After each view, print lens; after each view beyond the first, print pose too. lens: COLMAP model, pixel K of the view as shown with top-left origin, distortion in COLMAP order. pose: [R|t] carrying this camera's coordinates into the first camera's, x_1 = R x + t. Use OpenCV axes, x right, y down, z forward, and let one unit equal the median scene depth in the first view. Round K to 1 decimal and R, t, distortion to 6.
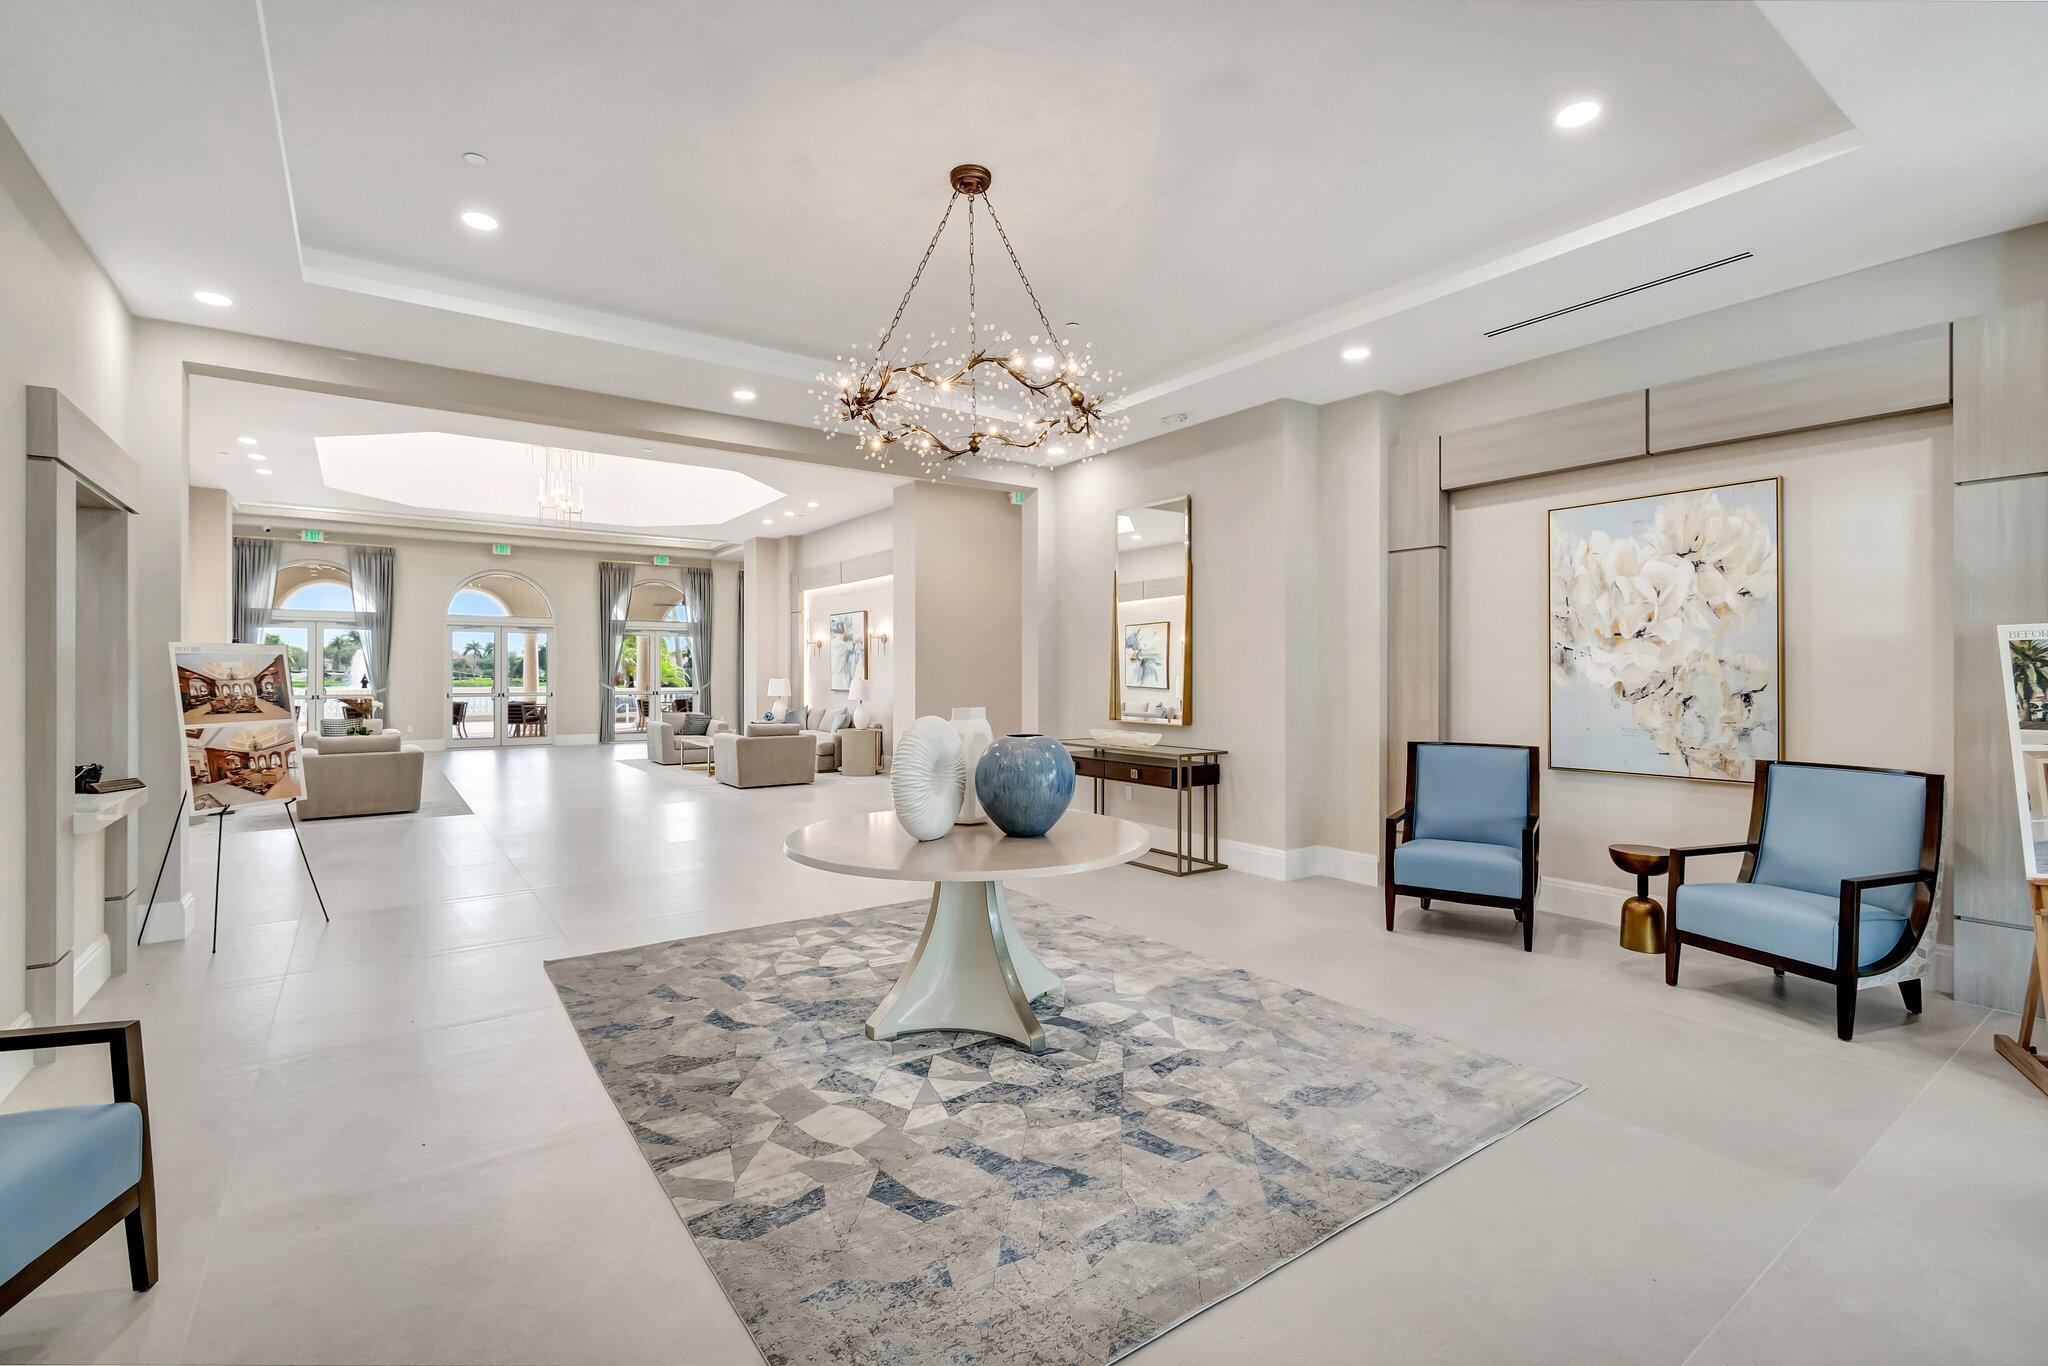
lens RADIAL K [[923.0, 0, 1015.2], [0, 923.0, 673.9], [0, 0, 1]] dist [-0.000495, -0.000845]
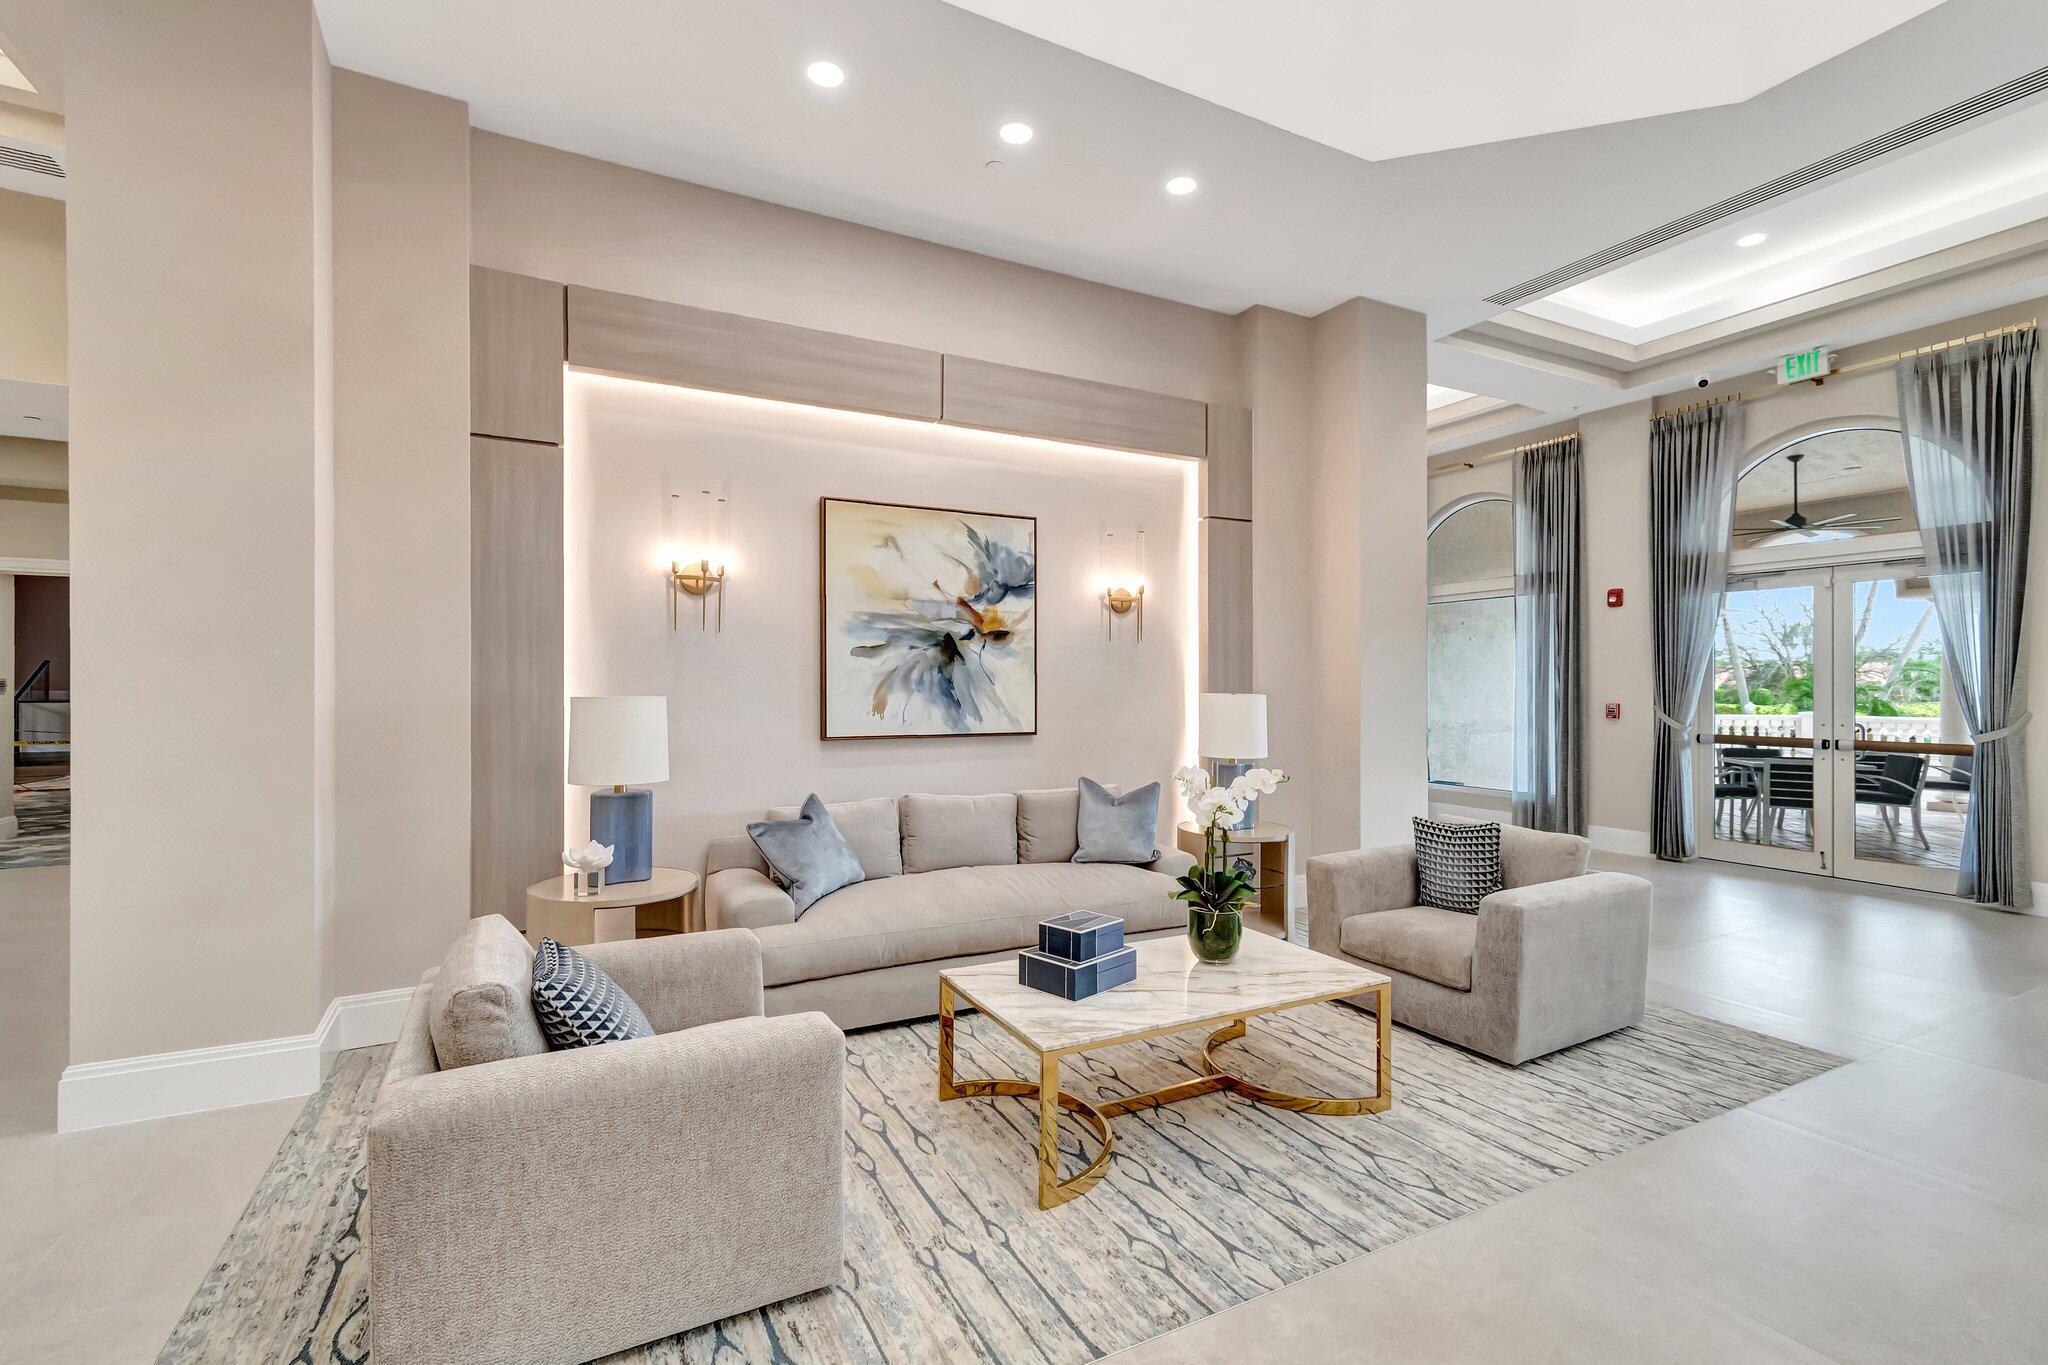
lens RADIAL K [[913.6, 0, 1024.0], [0, 913.6, 682.5], [0, 0, 1]] dist [0.002746, -0.000081]
pose [[-0.139036, -0.006161, -0.990268, -0.267660], [-0.000197, 0.999981, -0.006194, -0.001416], [0.990287, -0.000666, -0.139034, 0.641307]]
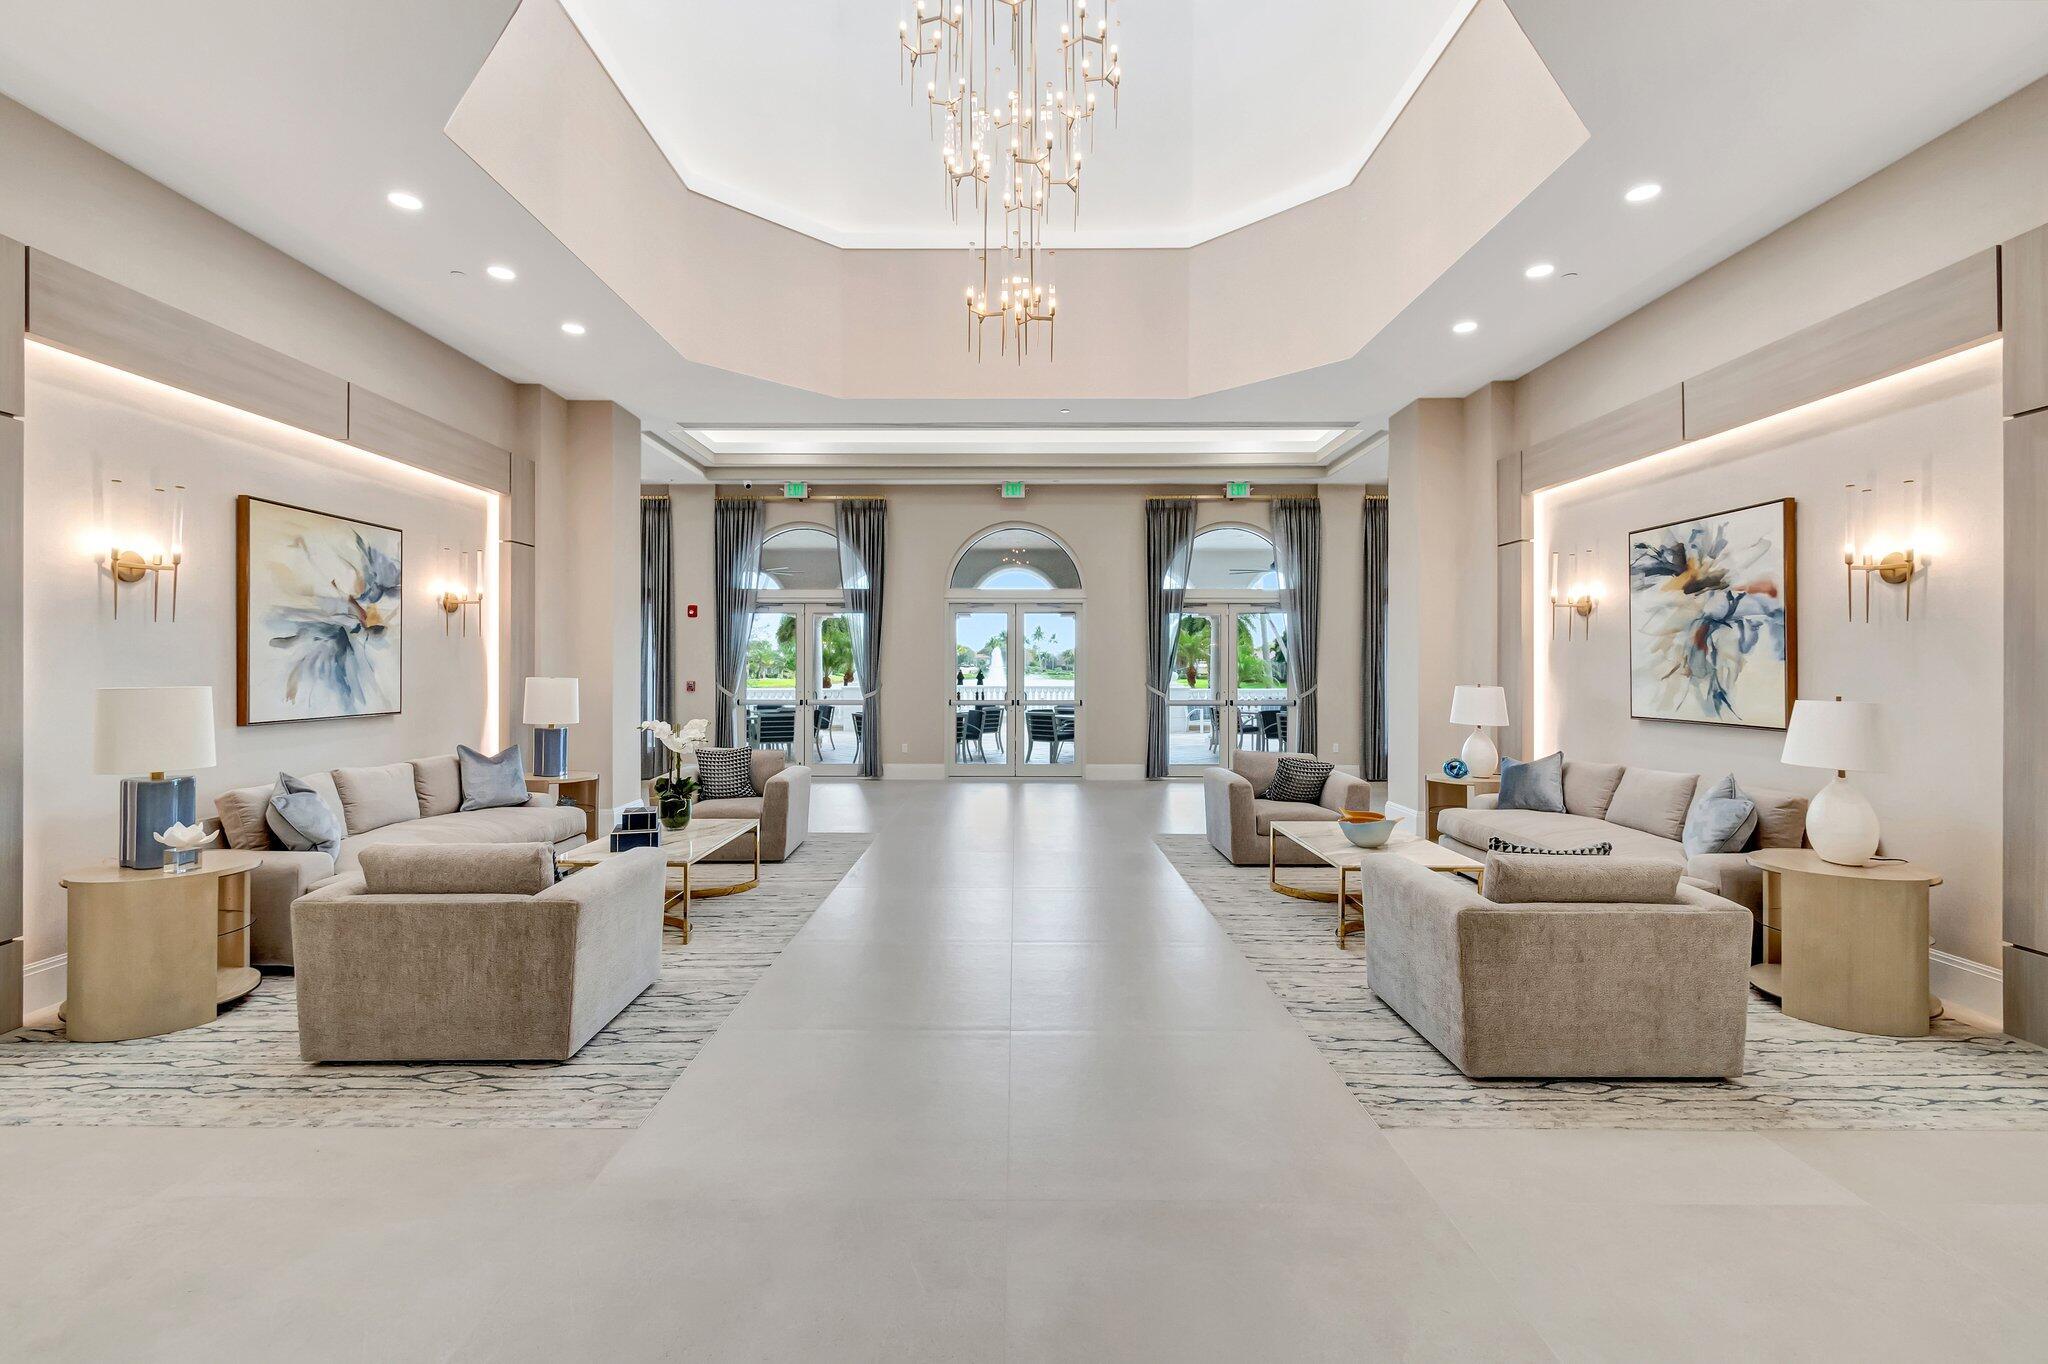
lens RADIAL K [[923.0, 0, 1015.2], [0, 923.0, 672.9], [0, 0, 1]] dist [-0.000495, -0.000845]
pose [[0.816904, 0.003406, -0.576764, -0.160692], [0.000333, 0.999980, 0.006375, -0.004378], [0.576774, -0.005400, 0.816886, 0.441712]]
